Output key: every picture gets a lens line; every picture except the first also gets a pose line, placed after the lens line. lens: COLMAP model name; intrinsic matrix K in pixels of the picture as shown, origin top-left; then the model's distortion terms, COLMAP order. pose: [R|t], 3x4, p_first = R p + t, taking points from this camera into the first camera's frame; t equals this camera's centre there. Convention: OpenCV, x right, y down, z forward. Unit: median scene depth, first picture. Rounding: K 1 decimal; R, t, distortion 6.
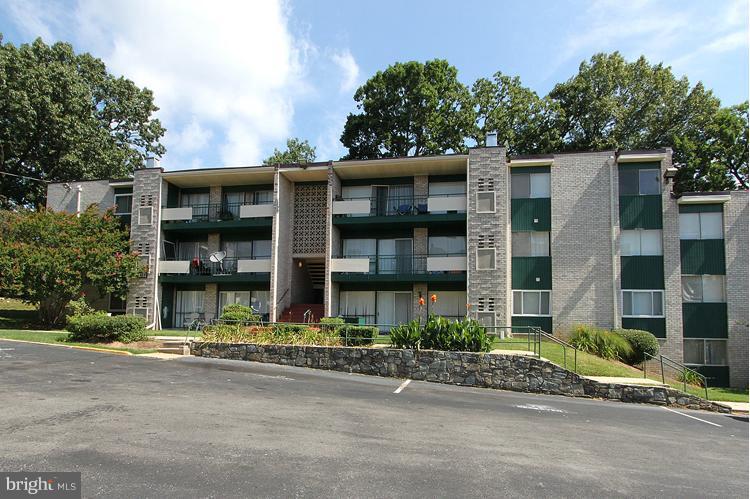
lens RADIAL K [[385.7, 0, 381.3], [0, 385.7, 236.3], [0, 0, 1]] dist [-0.014904, 0.001041]
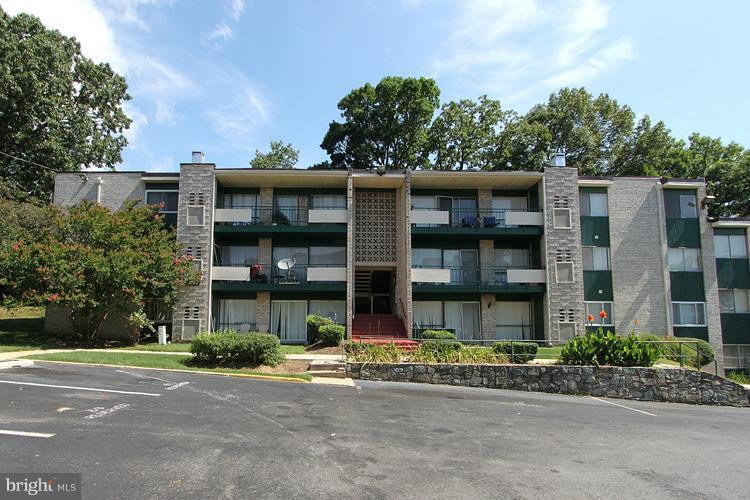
lens RADIAL K [[367.4, 0, 391.3], [0, 367.4, 235.7], [0, 0, 1]] dist [-0.012756, -0.000327]
pose [[0.984759, 0.034931, 0.170379, -0.350951], [-0.032164, 0.999302, -0.018975, -0.006293], [-0.170923, 0.013206, 0.985196, 0.084303]]
